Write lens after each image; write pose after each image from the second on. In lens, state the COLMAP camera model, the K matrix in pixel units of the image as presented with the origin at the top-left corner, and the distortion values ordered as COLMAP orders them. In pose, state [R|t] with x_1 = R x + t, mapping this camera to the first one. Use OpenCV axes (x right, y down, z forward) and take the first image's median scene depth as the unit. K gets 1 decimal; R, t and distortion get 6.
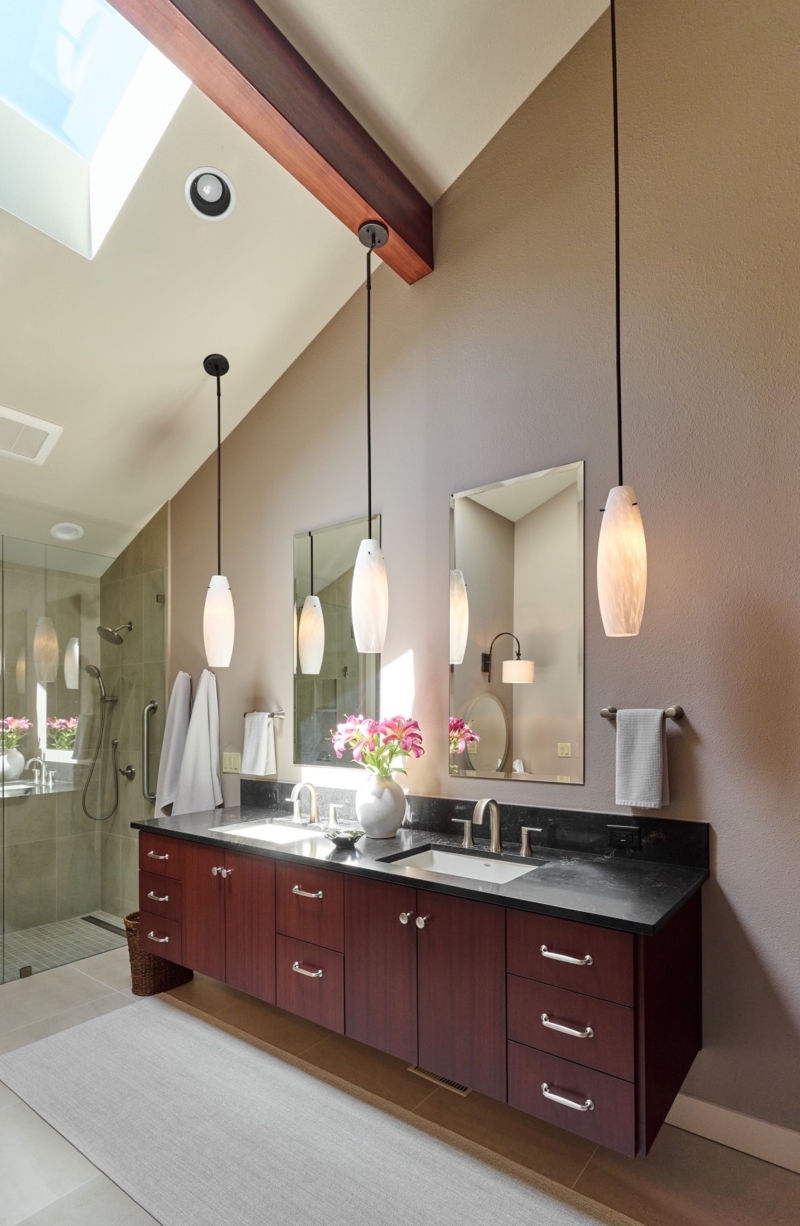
lens RADIAL K [[591.5, 0, 402.6], [0, 591.5, 717.7], [0, 0, 1]] dist [0.000801, 0.000366]
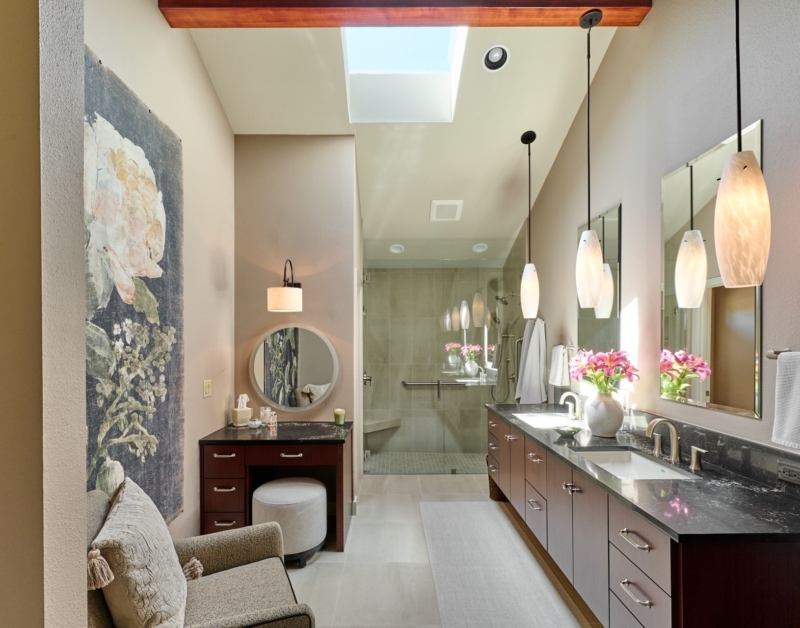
lens RADIAL K [[393.1, 0, 398.2], [0, 393.1, 343.6], [0, 0, 1]] dist [-0.000349, 0.000288]
pose [[0.613188, 0.003538, -0.789929, 0.346991], [0.004677, 0.999956, 0.008109, -0.025806], [0.789923, -0.008667, 0.613145, 0.025169]]
